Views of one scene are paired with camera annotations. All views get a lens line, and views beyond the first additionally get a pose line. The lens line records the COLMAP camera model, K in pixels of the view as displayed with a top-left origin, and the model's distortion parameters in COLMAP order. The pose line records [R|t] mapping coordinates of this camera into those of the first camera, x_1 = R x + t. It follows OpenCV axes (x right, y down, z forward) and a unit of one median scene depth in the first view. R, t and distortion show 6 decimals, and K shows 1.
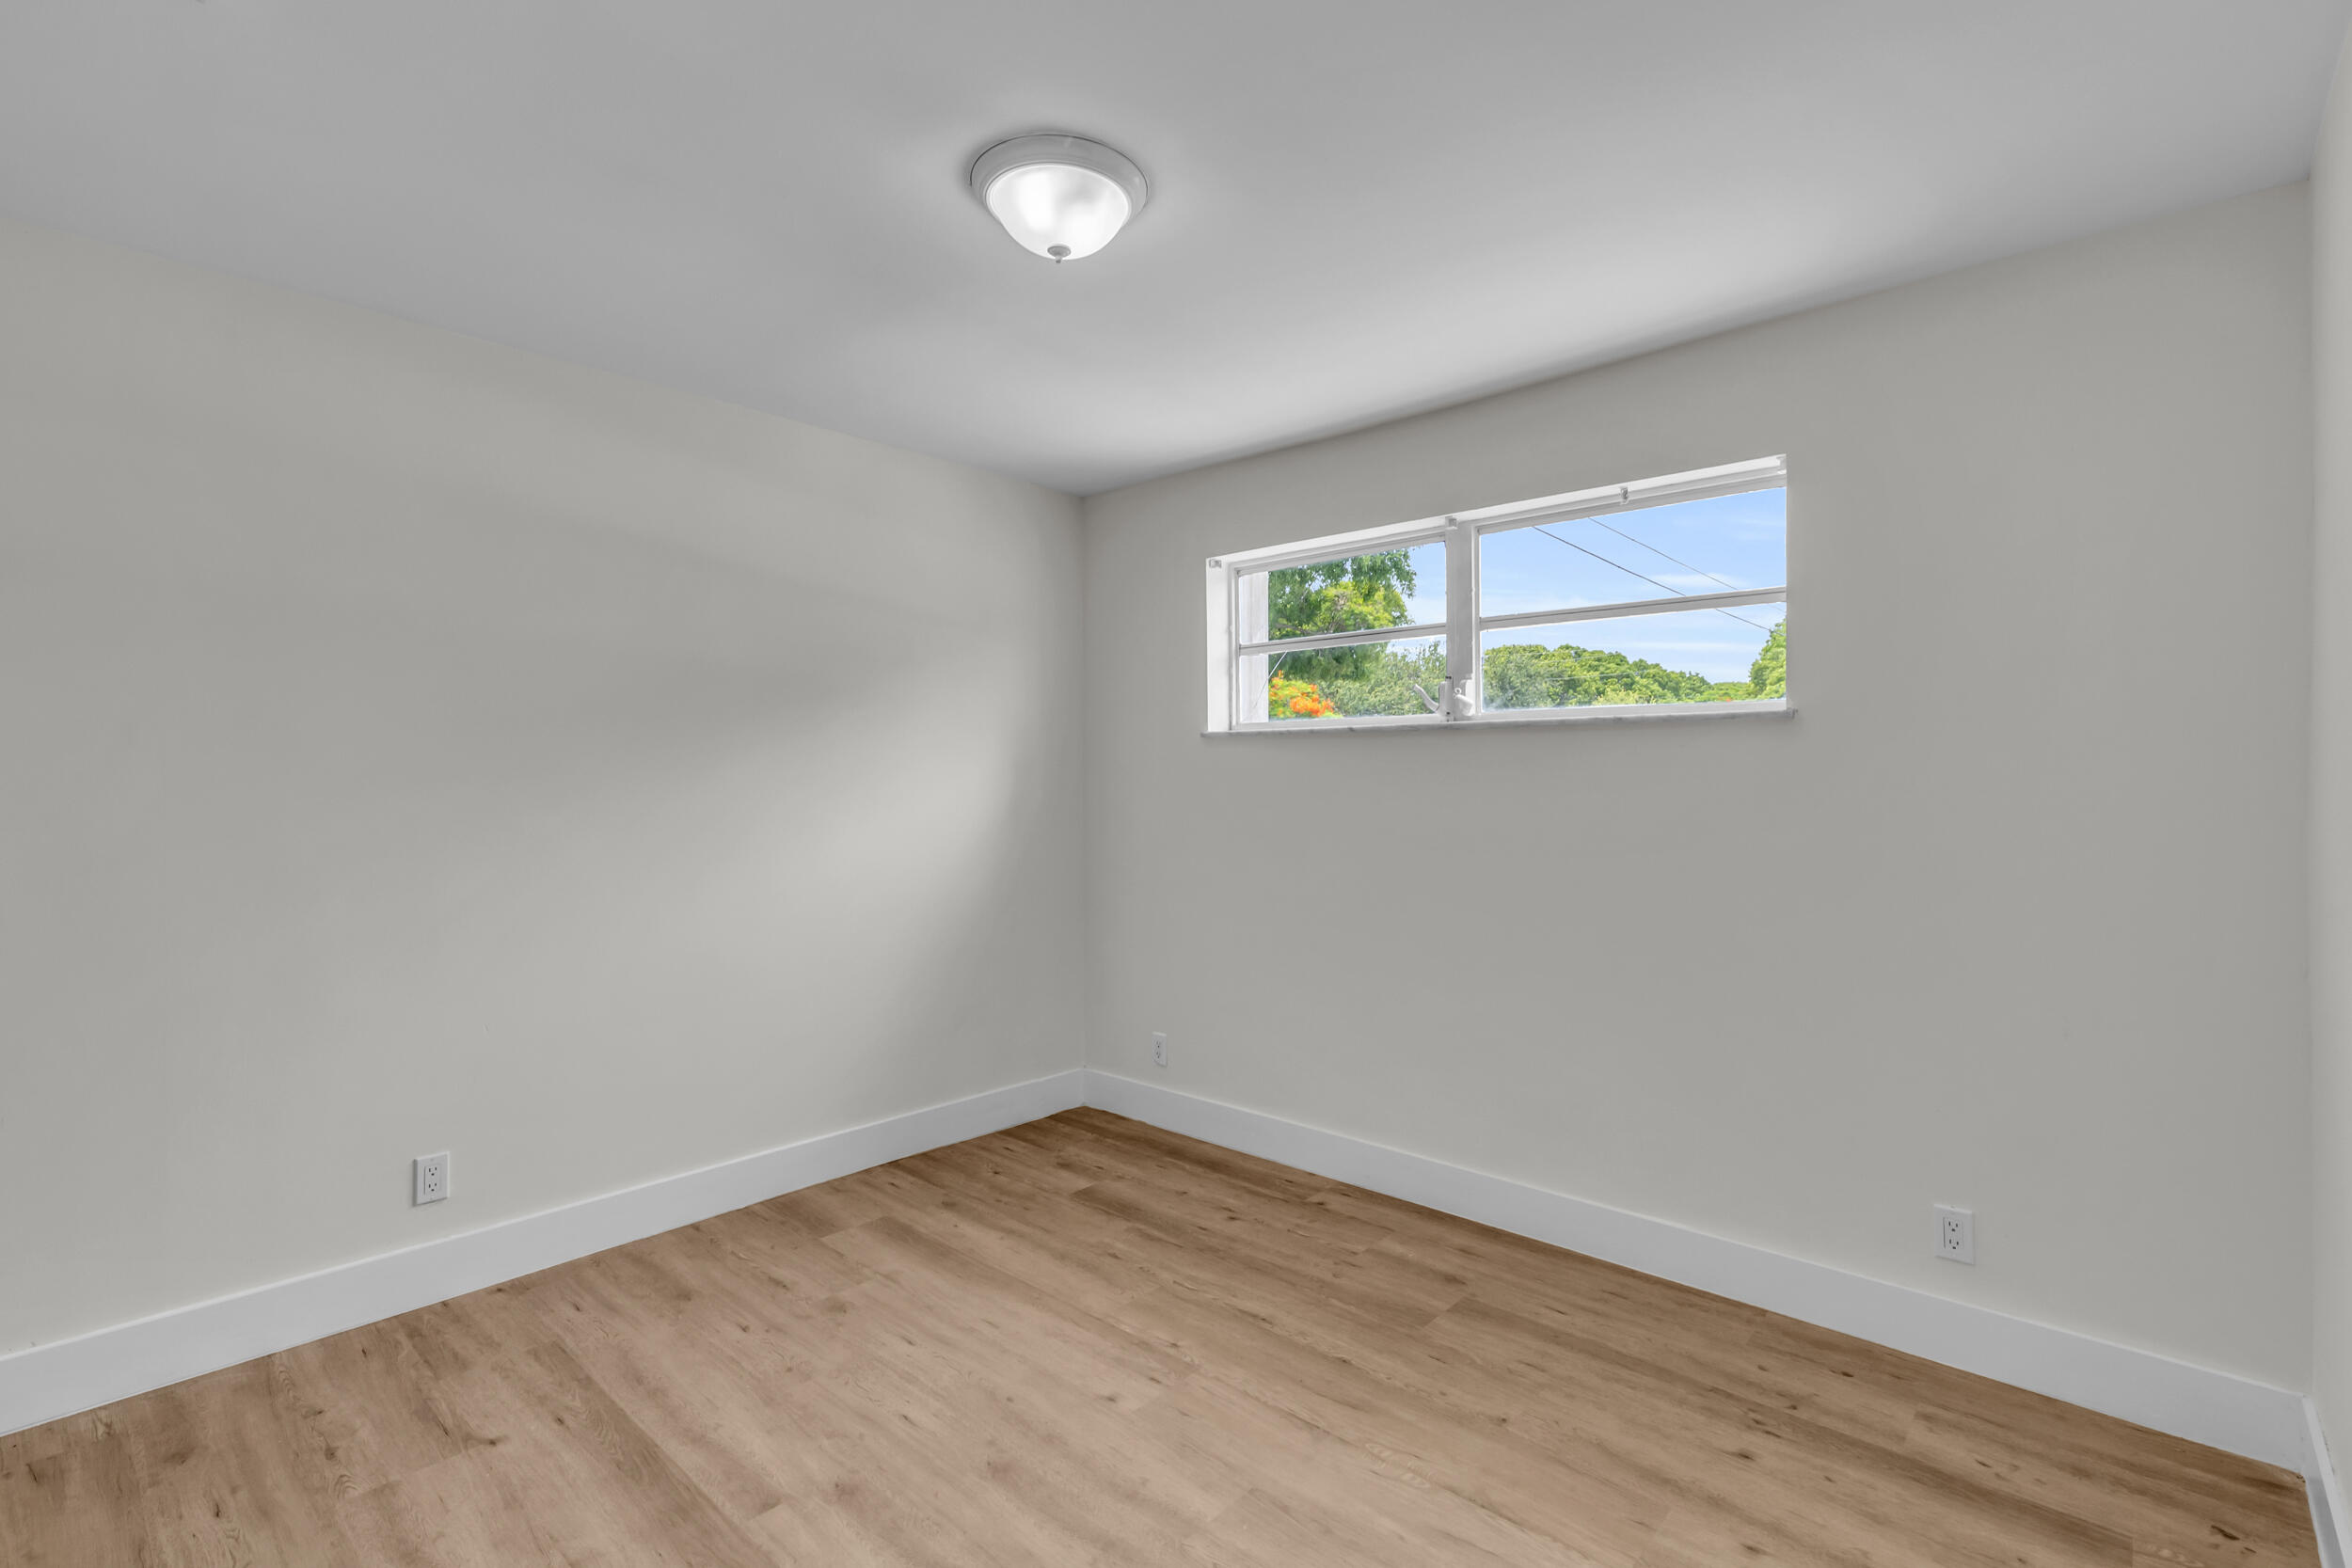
lens RADIAL K [[1069.8, 0, 1175.4], [0, 1069.8, 779.3], [0, 0, 1]] dist [0.004984, 0.001258]
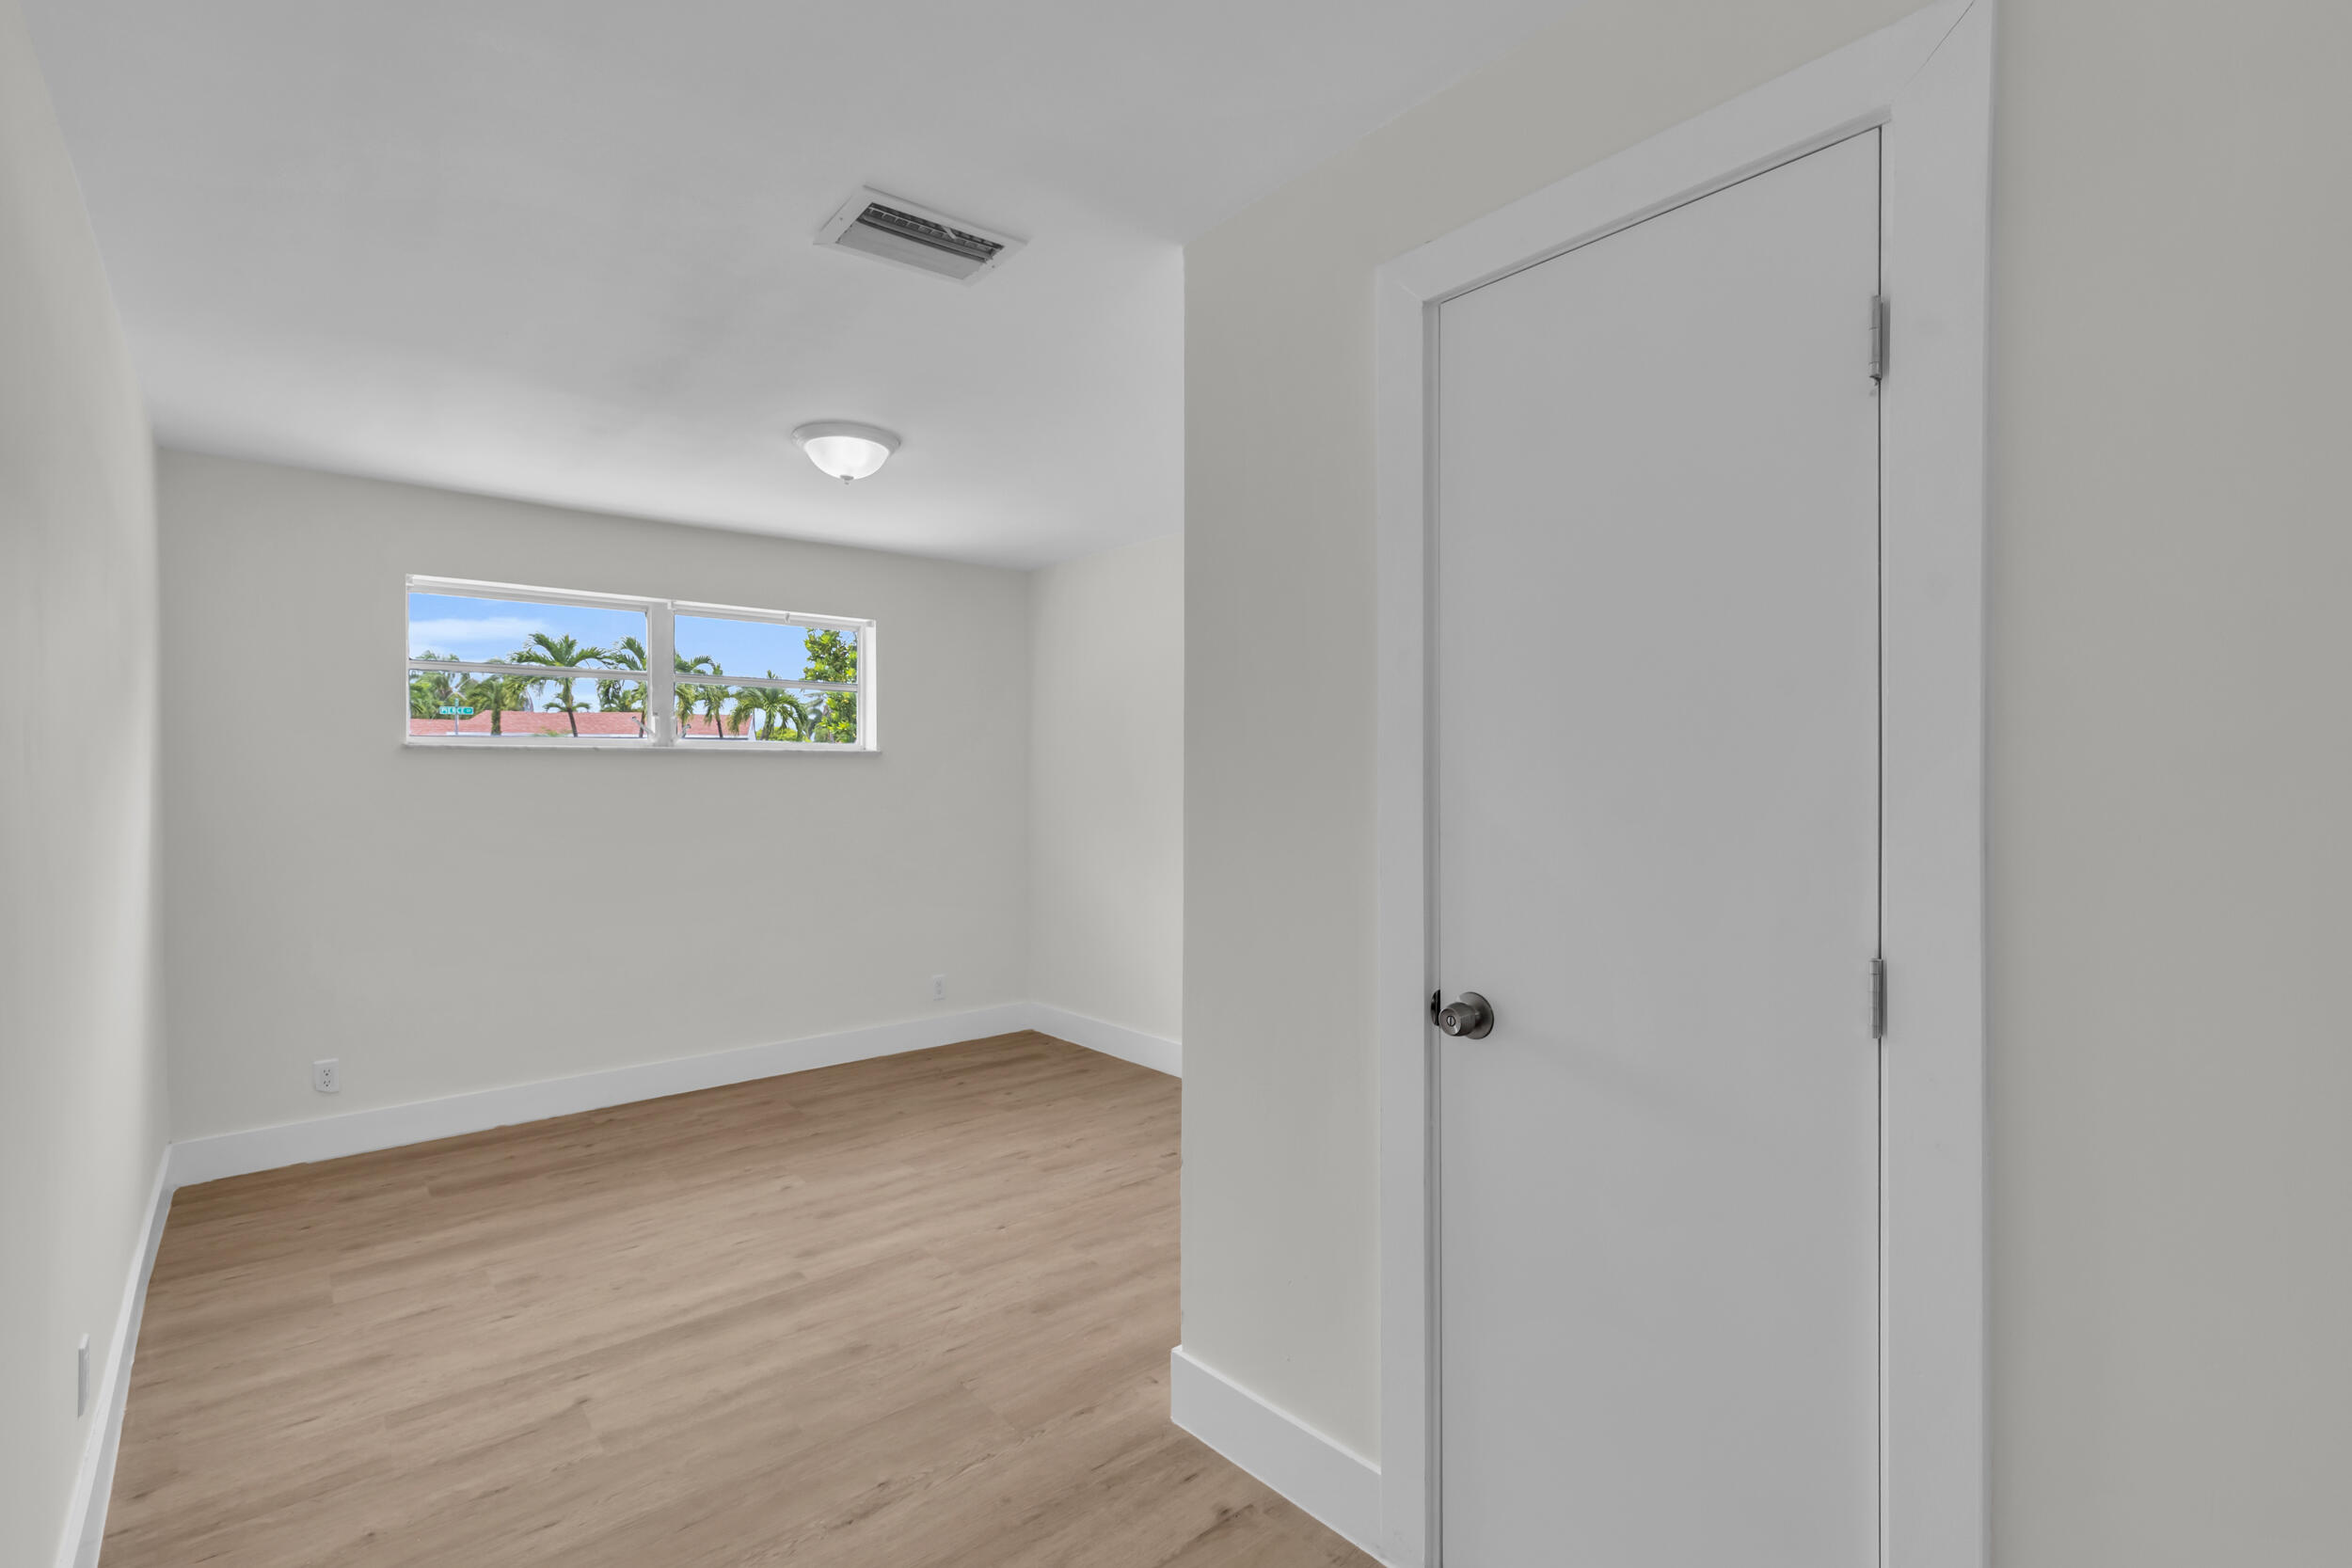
lens RADIAL K [[1069.8, 0, 1175.5], [0, 1069.8, 780.0], [0, 0, 1]] dist [0.004984, 0.001258]
pose [[0.123435, -0.001935, 0.992351, -1.236354], [0.007505, 0.999971, 0.001017, -0.007179], [-0.992324, 0.007322, 0.123446, 0.199475]]
